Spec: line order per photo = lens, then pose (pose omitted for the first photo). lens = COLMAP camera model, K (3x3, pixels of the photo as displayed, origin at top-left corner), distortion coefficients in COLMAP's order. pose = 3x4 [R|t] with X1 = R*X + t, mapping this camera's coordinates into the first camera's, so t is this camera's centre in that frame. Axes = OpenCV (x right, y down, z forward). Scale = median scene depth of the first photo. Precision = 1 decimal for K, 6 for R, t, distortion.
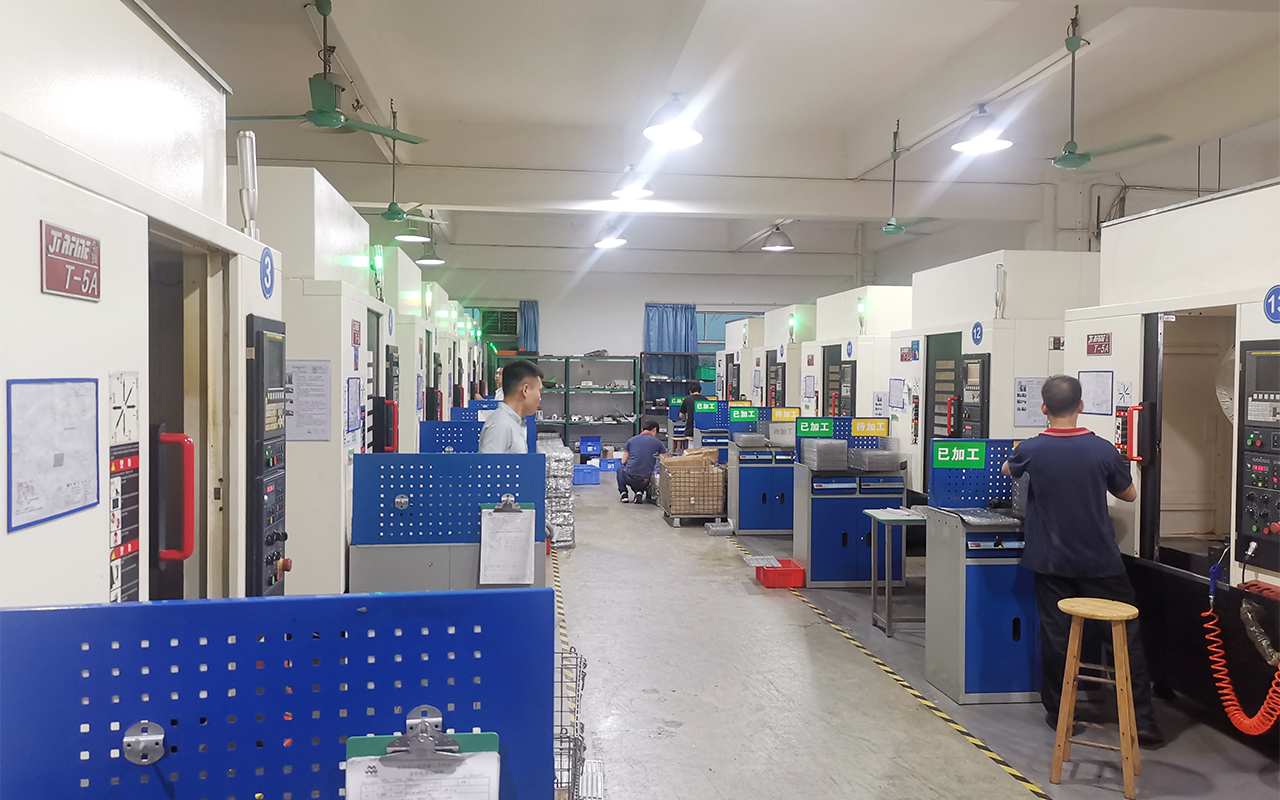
lens RADIAL K [[1010.6, 0, 638.7], [0, 1010.6, 398.2], [0, 0, 1]] dist [0.000997, 0.000712]
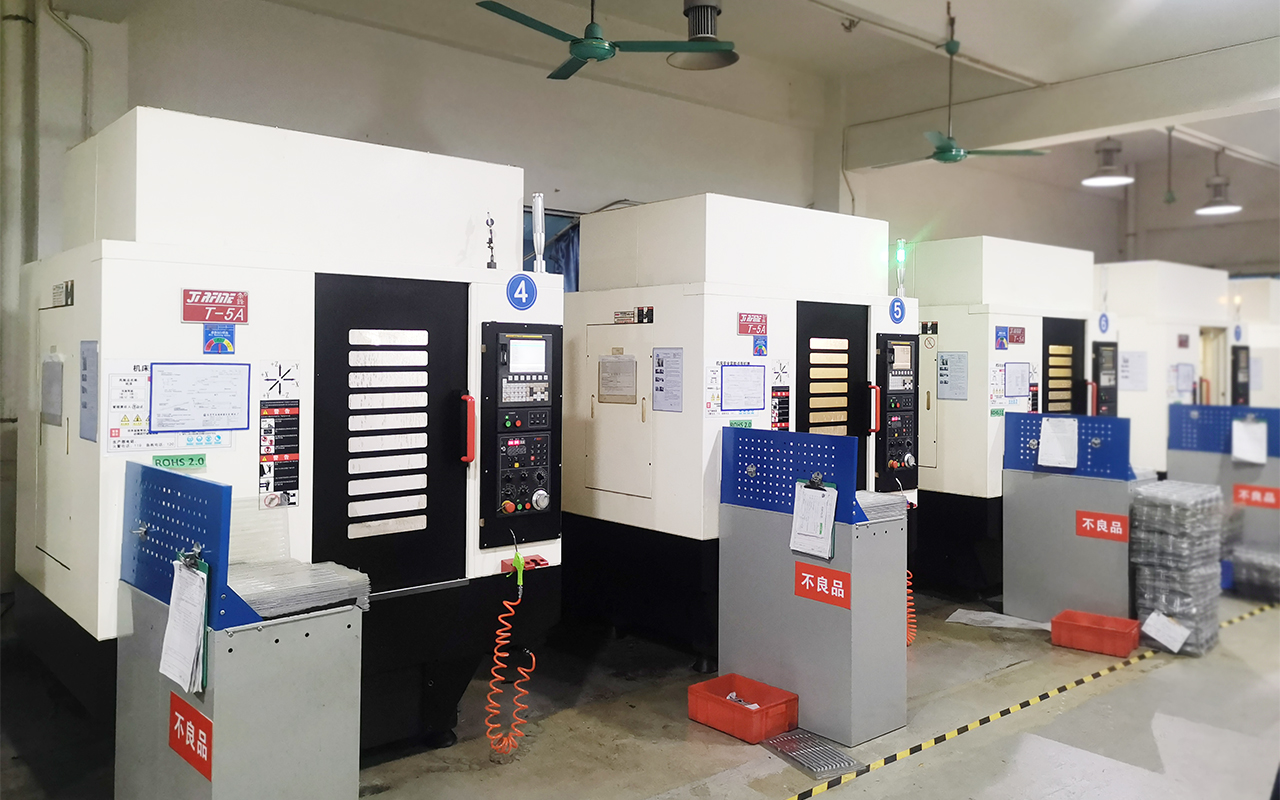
lens RADIAL K [[1010.6, 0, 637.2], [0, 1010.6, 401.4], [0, 0, 1]] dist [0.000997, 0.000712]
pose [[-0.546359, -0.042139, 0.836491, -0.293767], [0.011834, 0.998245, 0.058017, -0.035239], [-0.837468, 0.041597, -0.544901, 1.450046]]
